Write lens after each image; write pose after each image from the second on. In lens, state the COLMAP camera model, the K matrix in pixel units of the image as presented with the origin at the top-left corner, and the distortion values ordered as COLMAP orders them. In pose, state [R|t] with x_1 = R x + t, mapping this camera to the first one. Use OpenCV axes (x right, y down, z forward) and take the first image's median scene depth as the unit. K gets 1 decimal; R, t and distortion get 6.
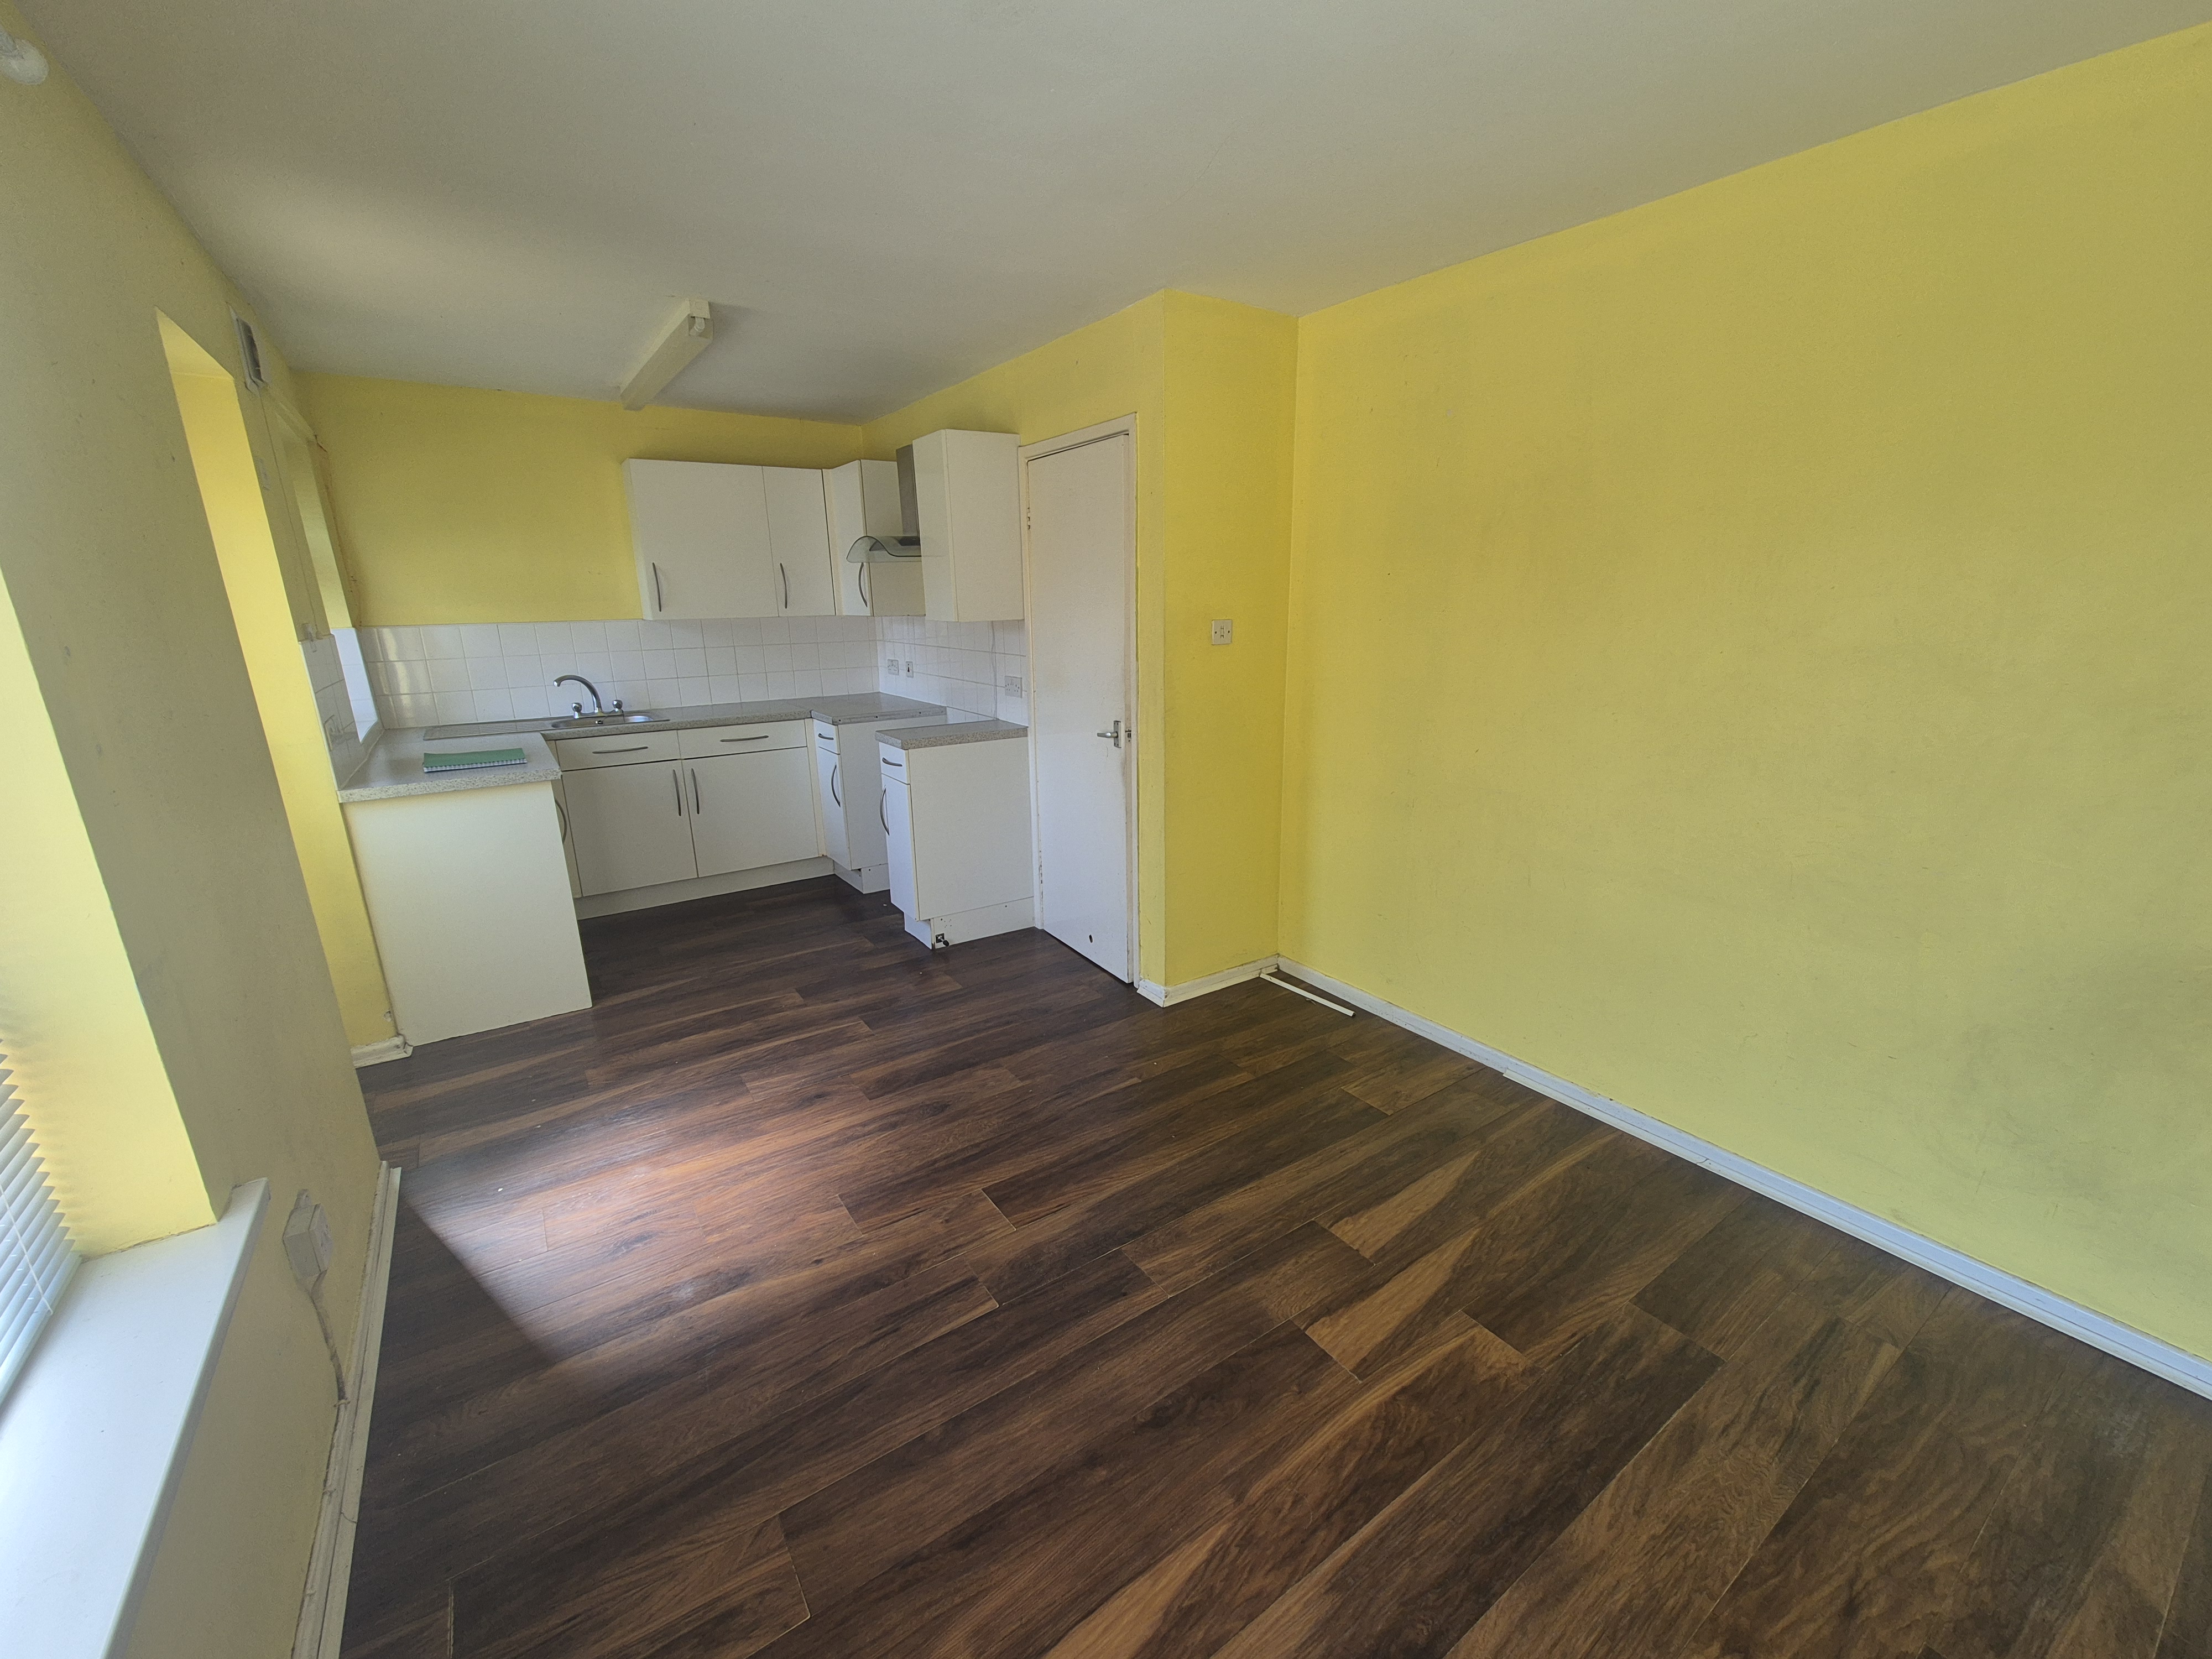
lens RADIAL K [[903.4, 0, 1112.6], [0, 903.4, 842.8], [0, 0, 1]] dist [0.003339, 0.000500]
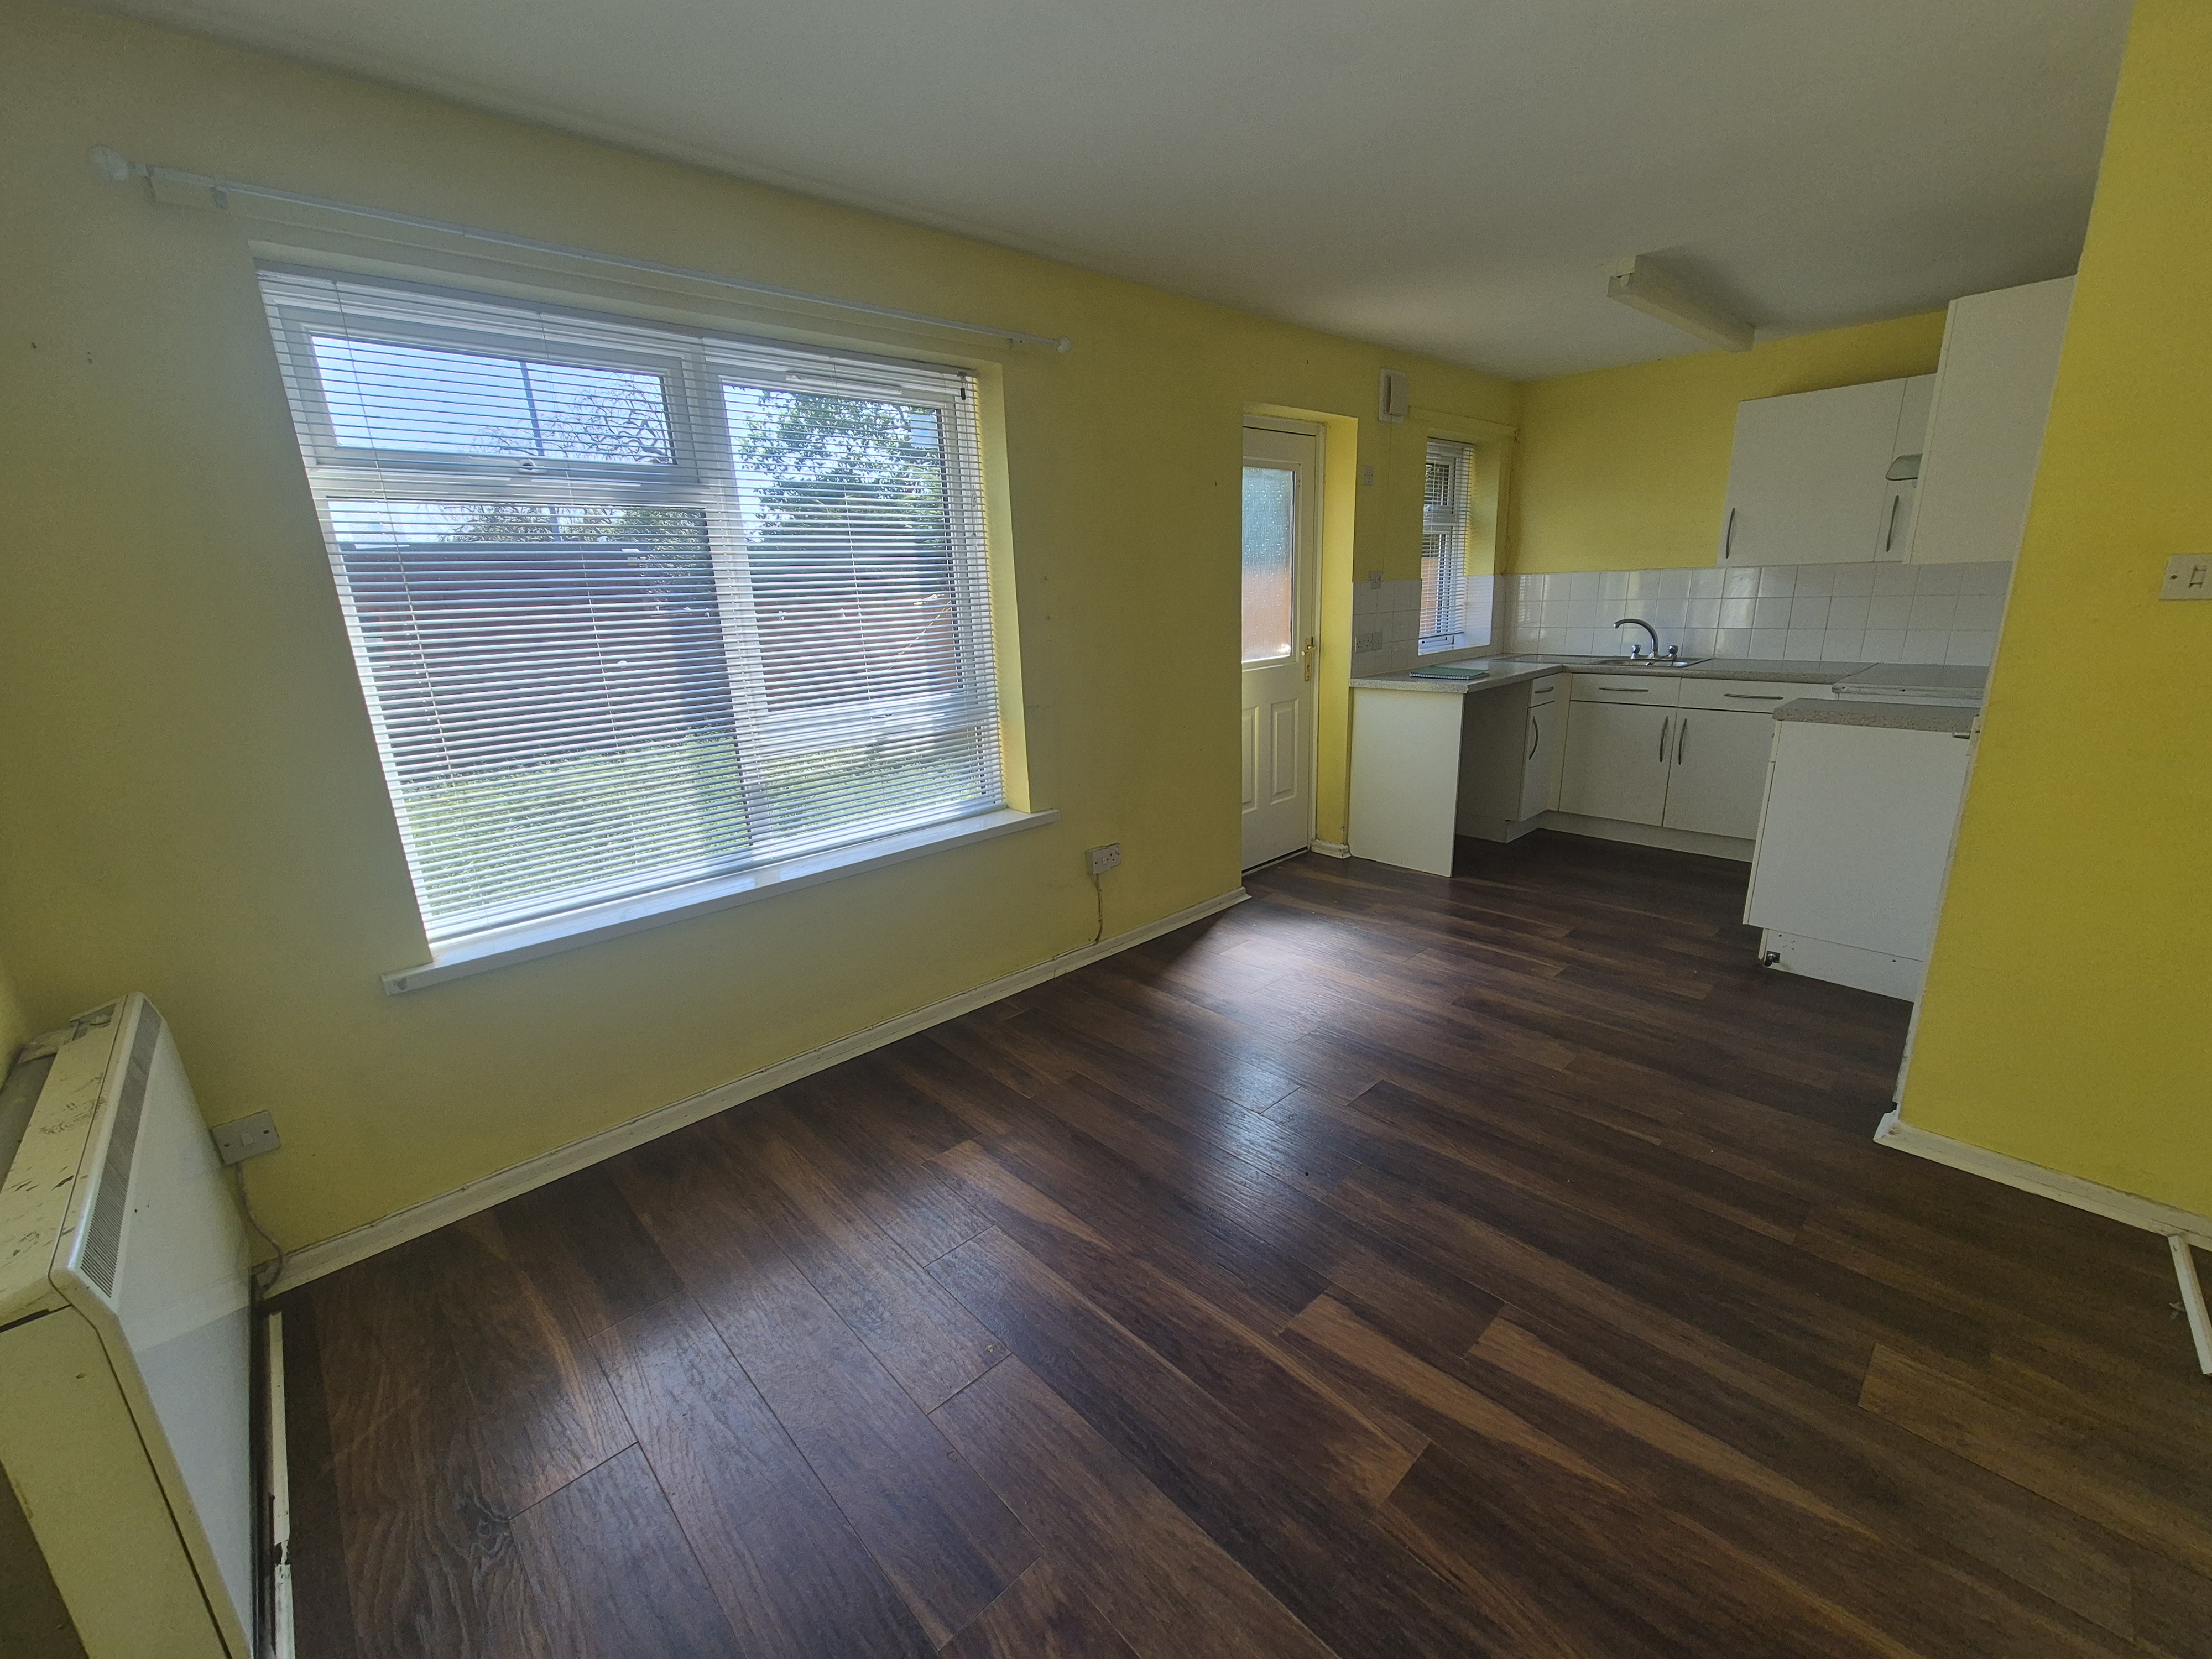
lens RADIAL K [[903.4, 0, 1112.6], [0, 903.4, 842.8], [0, 0, 1]] dist [0.003339, 0.000500]
pose [[0.159684, 0.279147, -0.946878, 0.506026], [-0.234016, 0.942549, 0.238406, -0.052223], [0.959029, 0.183515, 0.215835, 0.252134]]
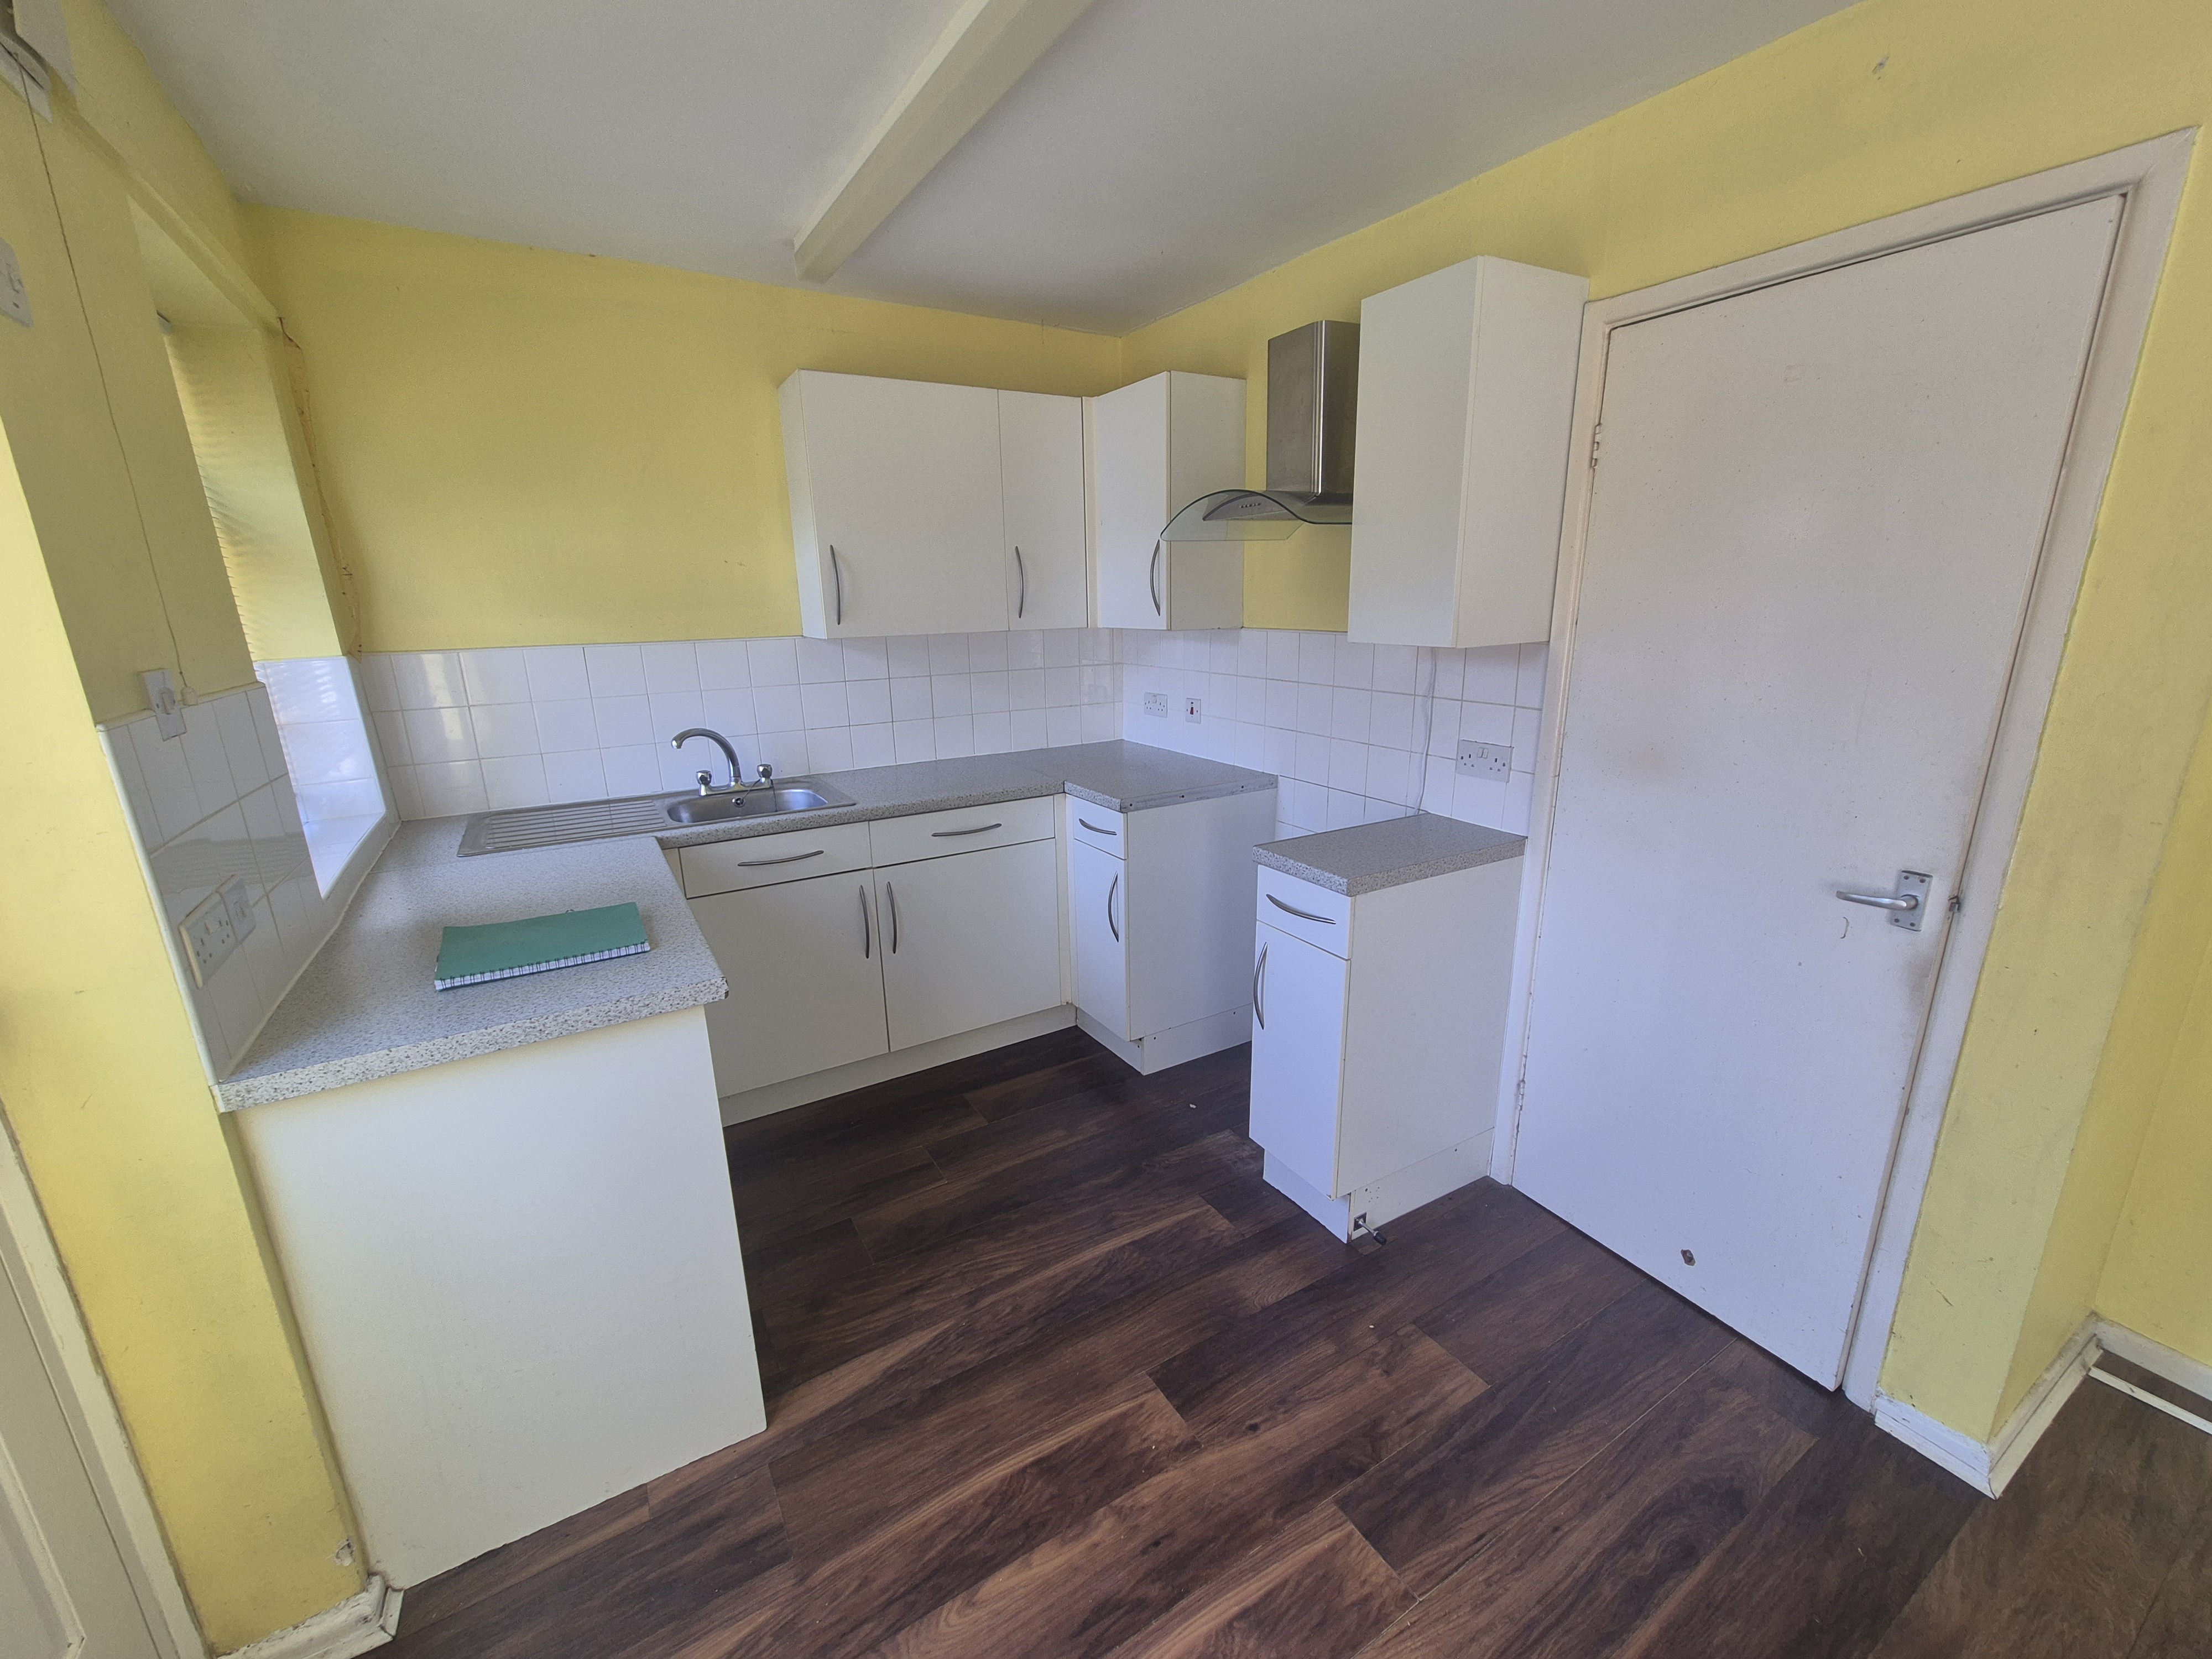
lens RADIAL K [[903.4, 0, 1112.6], [0, 903.4, 842.8], [0, 0, 1]] dist [0.003339, 0.000500]
pose [[0.998518, 0.010811, -0.053346, -0.344448], [-0.010786, 0.999942, 0.000765, -0.135088], [0.053351, -0.000188, 0.998576, 0.488095]]
